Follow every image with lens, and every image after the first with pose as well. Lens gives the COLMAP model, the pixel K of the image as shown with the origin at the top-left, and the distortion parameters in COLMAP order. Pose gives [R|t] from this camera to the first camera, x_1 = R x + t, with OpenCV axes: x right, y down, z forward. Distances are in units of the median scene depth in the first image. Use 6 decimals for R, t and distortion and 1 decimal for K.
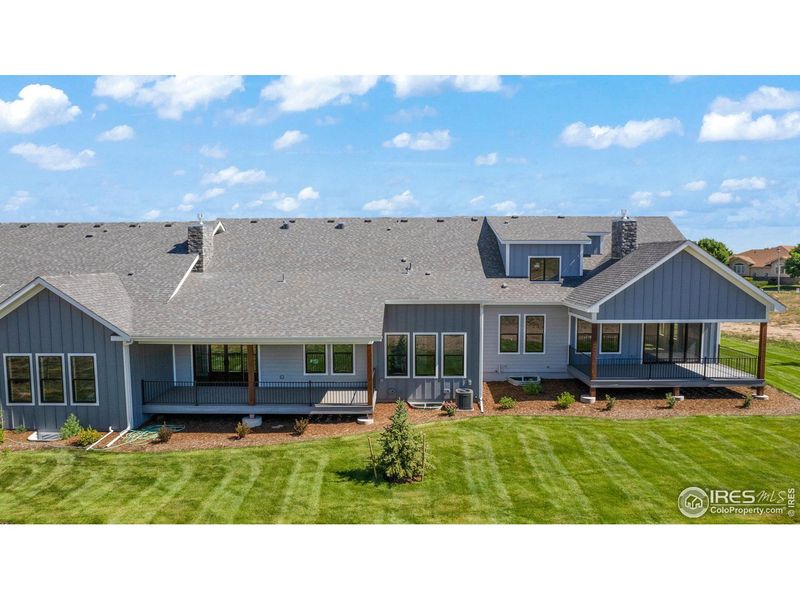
lens RADIAL K [[502.0, 0, 400.0], [0, 502.0, 300.0], [0, 0, 1]] dist [-0.034831, 0.002865]
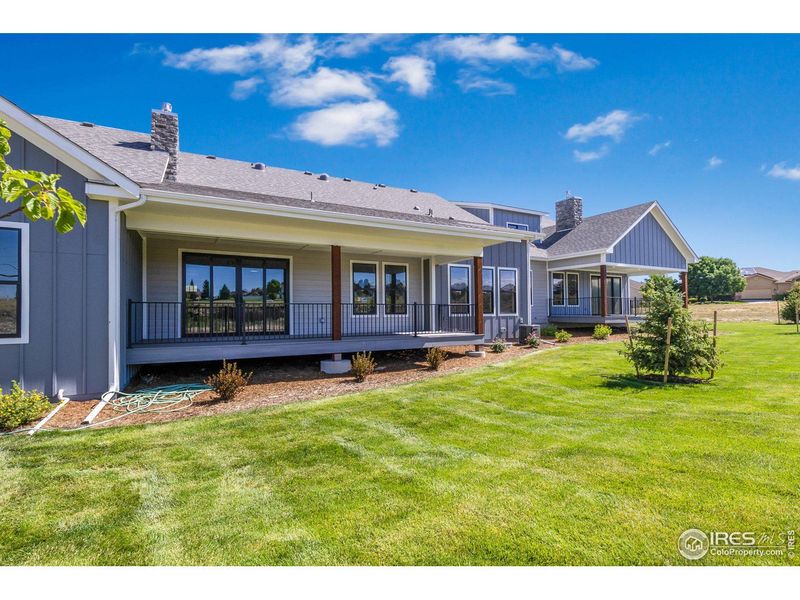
lens RADIAL K [[374.1, 0, 397.7], [0, 374.1, 298.2], [0, 0, 1]] dist [-0.001421, -0.000309]
pose [[0.881538, 0.018514, 0.471749, -0.480799], [0.034007, 0.994145, -0.102564, 0.220156], [-0.470886, 0.106457, 0.875747, 0.558387]]
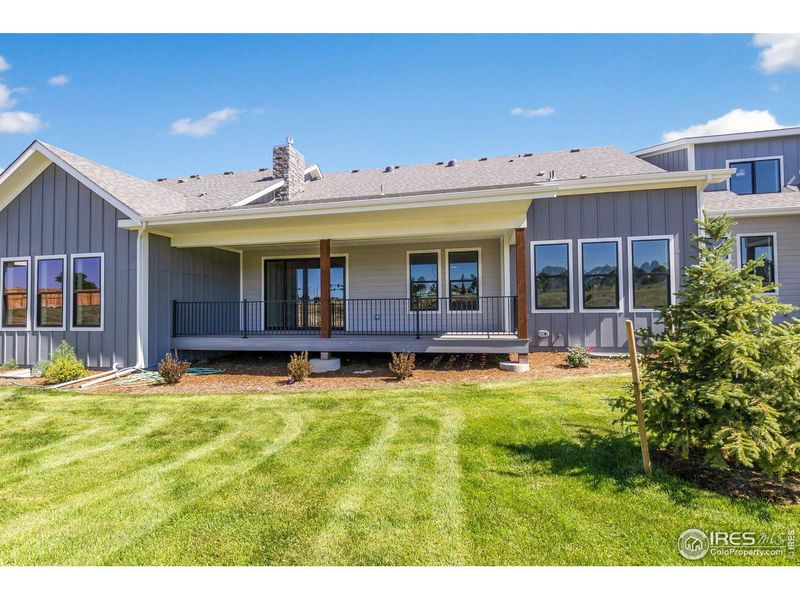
lens RADIAL K [[378.2, 0, 403.3], [0, 378.2, 295.0], [0, 0, 1]] dist [-0.001317, -0.000878]
pose [[0.979720, -0.013290, -0.199929, -0.110490], [-0.007990, 0.994413, -0.105255, 0.217028], [0.200211, 0.104717, 0.974141, 0.582839]]
